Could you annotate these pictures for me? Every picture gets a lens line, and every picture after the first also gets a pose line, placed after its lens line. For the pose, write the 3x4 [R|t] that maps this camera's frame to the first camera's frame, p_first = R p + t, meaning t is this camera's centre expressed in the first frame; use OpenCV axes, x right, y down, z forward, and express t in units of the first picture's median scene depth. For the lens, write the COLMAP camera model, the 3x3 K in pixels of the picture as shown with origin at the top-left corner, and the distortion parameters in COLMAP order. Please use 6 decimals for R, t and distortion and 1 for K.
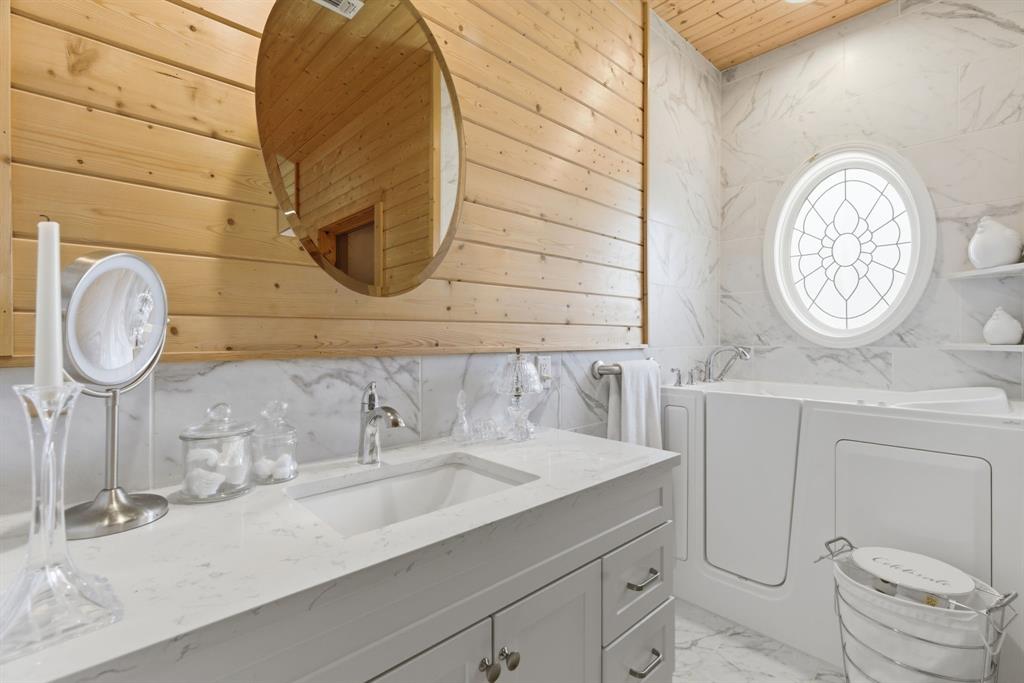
lens RADIAL K [[462.0, 0, 508.9], [0, 462.0, 338.4], [0, 0, 1]] dist [-0.003790, 0.002393]
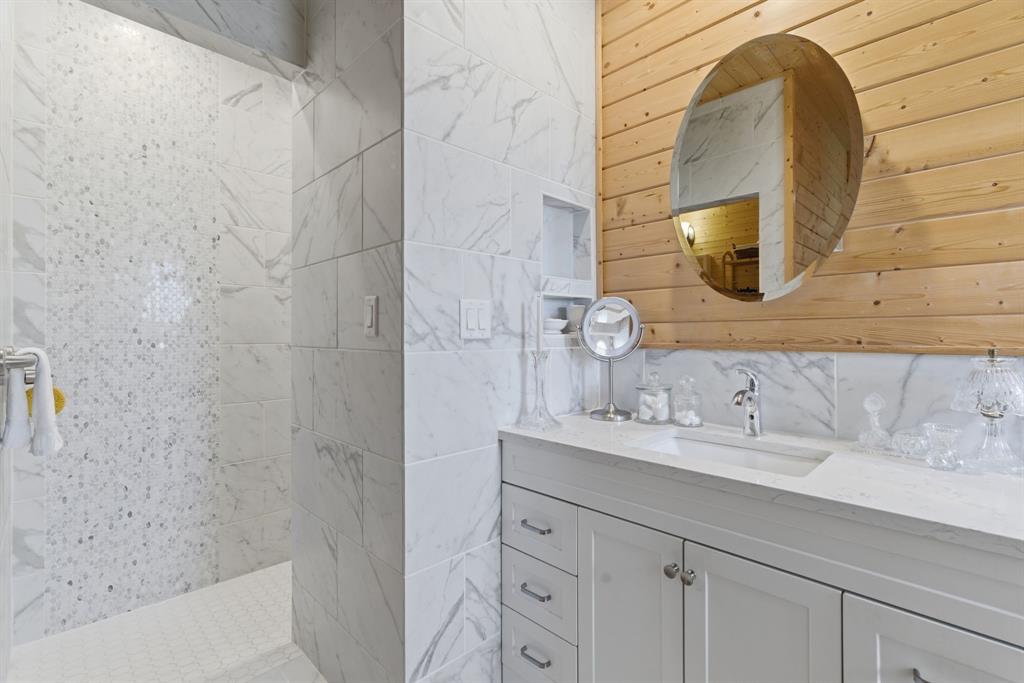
lens RADIAL K [[462.0, 0, 508.9], [0, 462.0, 336.5], [0, 0, 1]] dist [-0.003790, 0.002393]
pose [[0.018074, 0.004745, -0.999825, 0.930003], [0.004141, 0.999980, 0.004821, -0.006614], [0.999828, -0.004227, 0.018054, 0.323477]]
